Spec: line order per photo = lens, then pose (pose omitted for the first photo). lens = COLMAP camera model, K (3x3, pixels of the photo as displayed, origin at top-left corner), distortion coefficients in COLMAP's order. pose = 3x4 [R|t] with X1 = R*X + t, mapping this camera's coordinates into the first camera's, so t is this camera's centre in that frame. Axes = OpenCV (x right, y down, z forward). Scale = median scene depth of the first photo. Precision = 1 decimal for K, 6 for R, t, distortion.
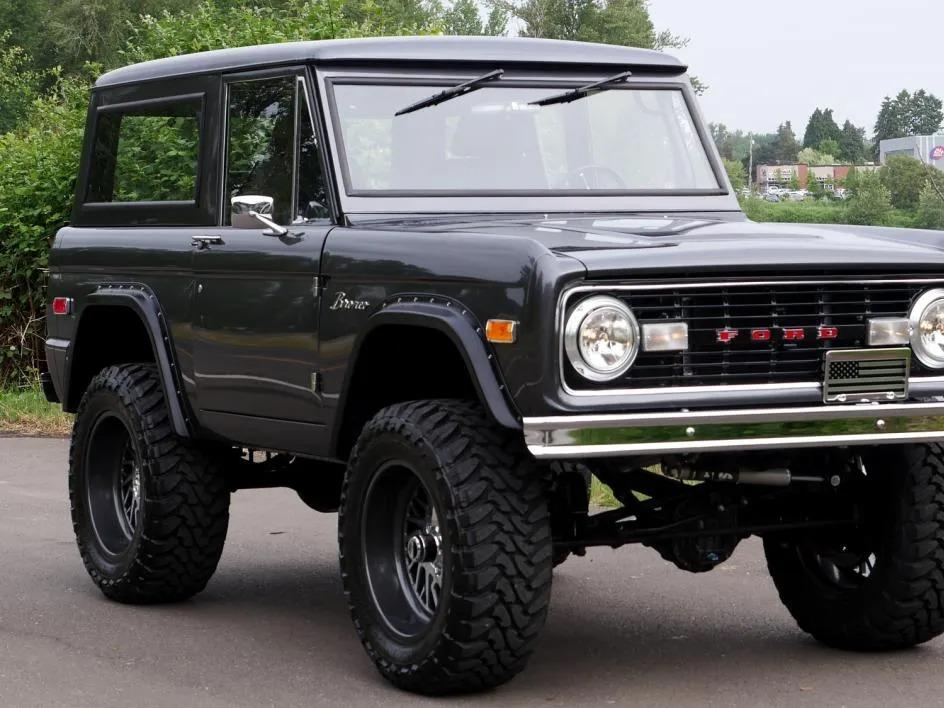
lens RADIAL K [[3057.2, 0, 467.7], [0, 3057.2, 359.1], [0, 0, 1]] dist [0.166918, 0.000000]
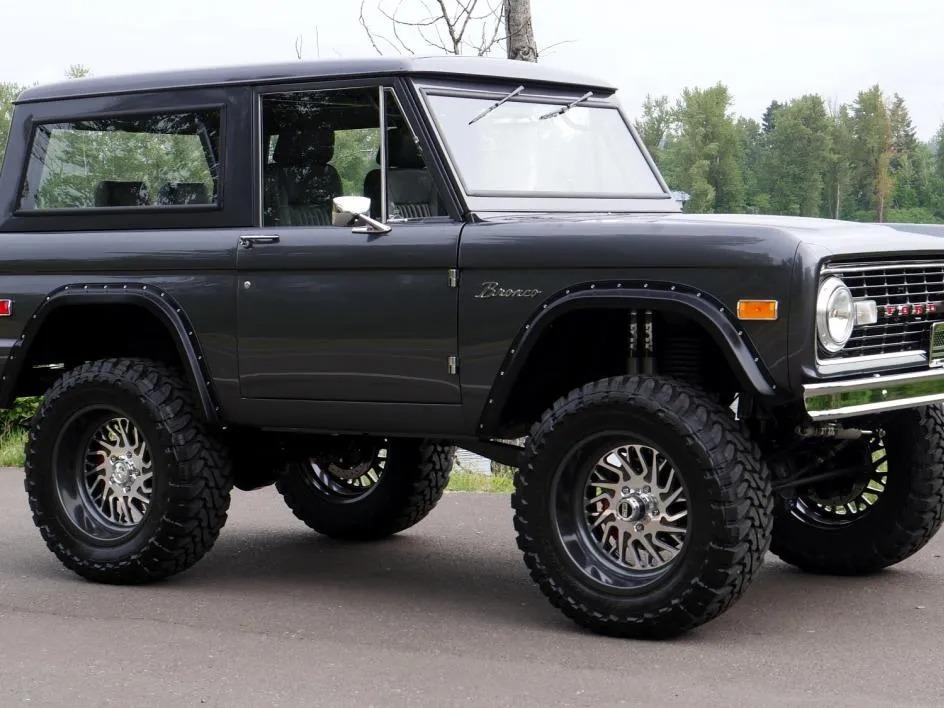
lens RADIAL K [[2395.5, 0, 470.0], [0, 2395.5, 352.0], [0, 0, 1]] dist [0.104258, 0.000000]
pose [[0.889044, -0.027311, 0.457007, -0.469368], [0.029916, 0.999551, 0.001537, 0.001773], [-0.456844, 0.012305, 0.889462, 0.251864]]
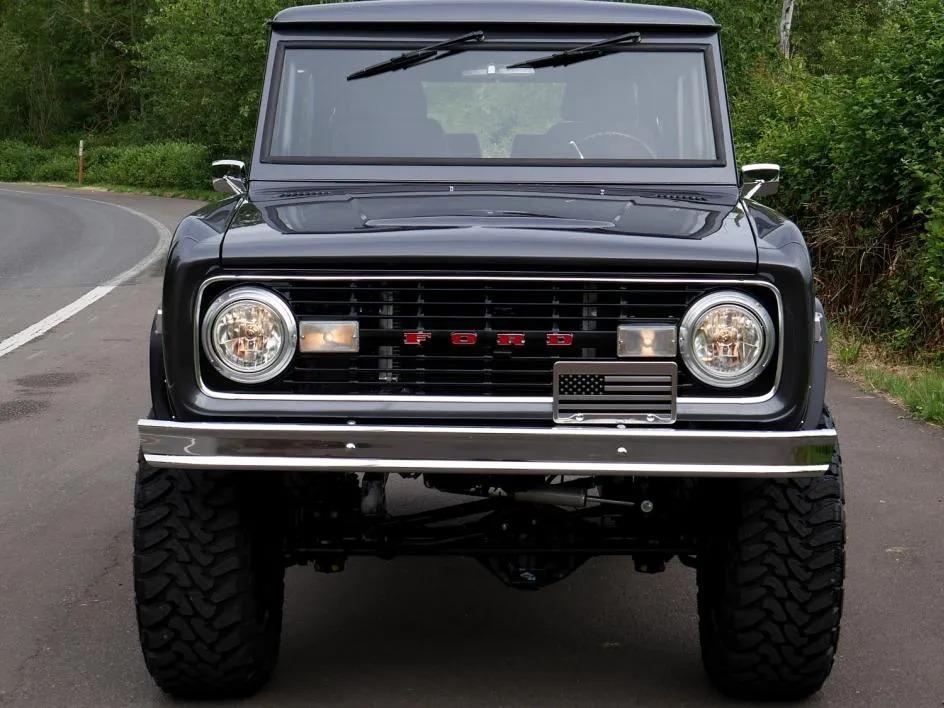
lens RADIAL K [[2060.5, 0, 472.8], [0, 2060.5, 354.3], [0, 0, 1]] dist [-0.067572, 0.000000]
pose [[0.866874, 0.064285, -0.494365, 0.376861], [-0.037405, 0.997243, 0.064086, -0.039864], [0.497122, -0.037063, 0.866889, 0.498470]]
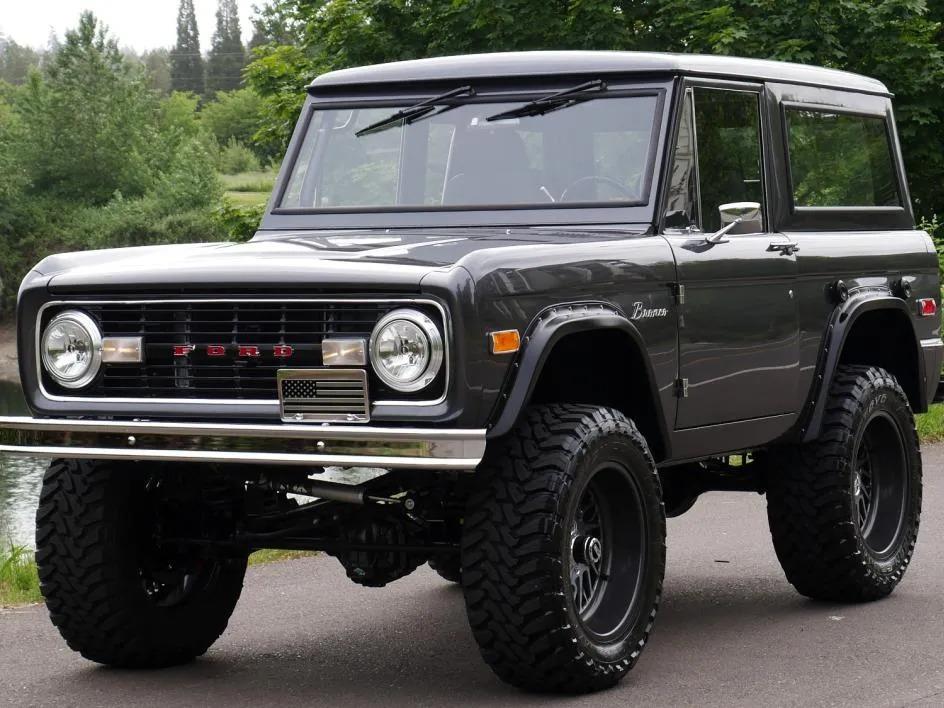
lens RADIAL K [[3057.2, 0, 476.3], [0, 3057.2, 356.6], [0, 0, 1]] dist [0.166918, 0.000000]
pose [[0.529147, 0.031970, -0.847928, 0.999180], [-0.026766, 0.999422, 0.020979, -0.029433], [0.848108, 0.011595, 0.529697, 0.524674]]
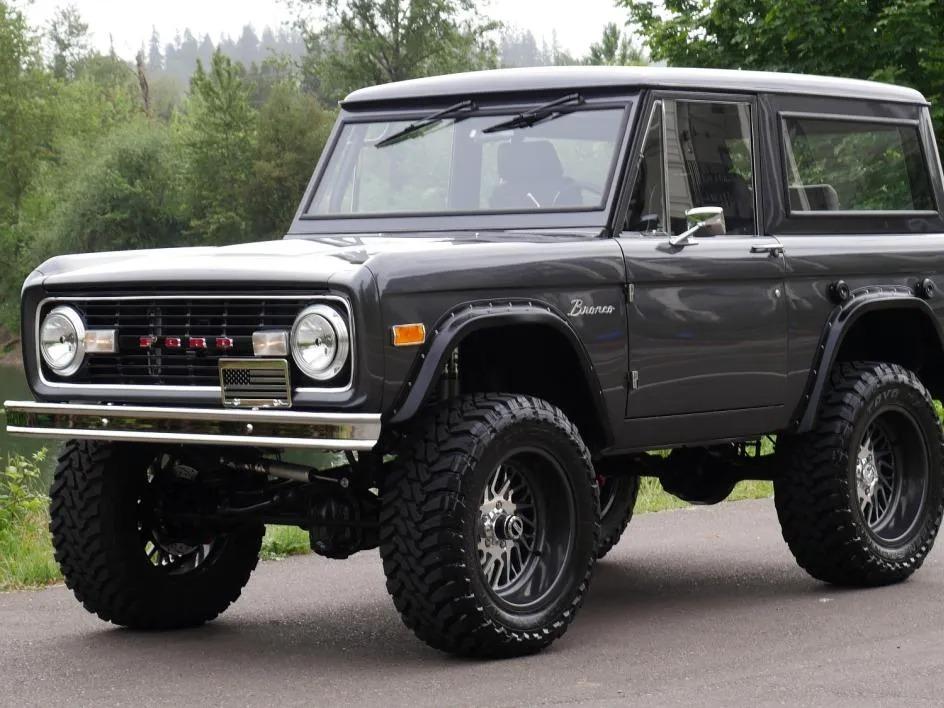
lens RADIAL K [[3057.2, 0, 473.9], [0, 3057.2, 351.4], [0, 0, 1]] dist [0.166918, 0.000000]
pose [[0.364363, 0.030467, -0.930758, 1.182805], [-0.028172, 0.999368, 0.021685, -0.032017], [0.930831, 0.018320, 0.364991, 0.680464]]
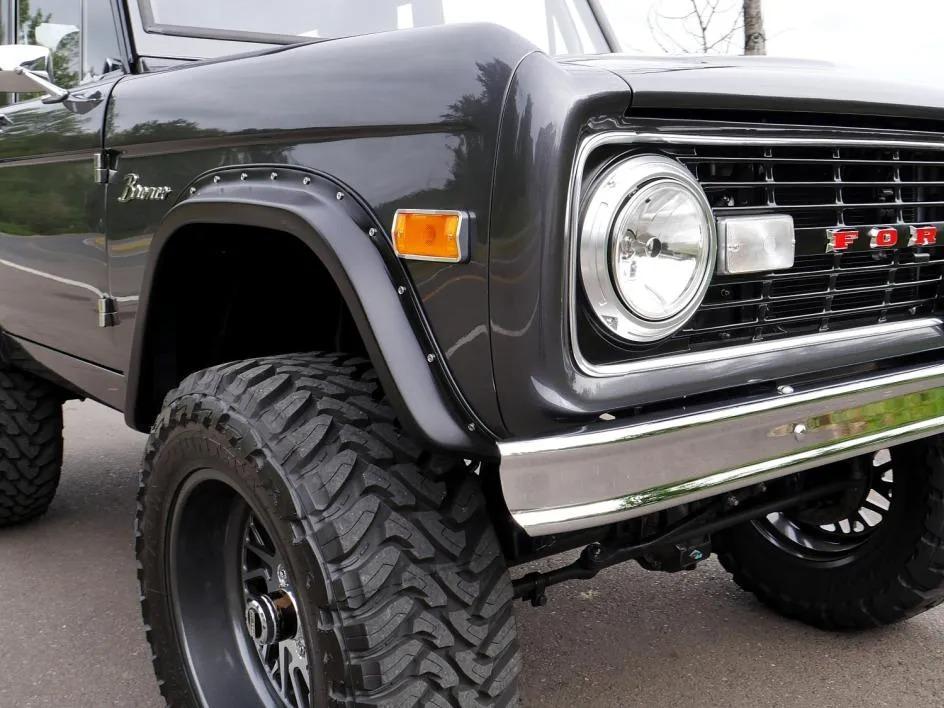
lens RADIAL K [[1078.4, 0, 487.4], [0, 1078.4, 360.7], [0, 0, 1]] dist [-0.015398, 0.000000]
pose [[0.986149, -0.027537, 0.163561, -0.006681], [0.009327, 0.993769, 0.111072, -0.007967], [-0.165600, -0.108008, 0.980261, 0.810294]]
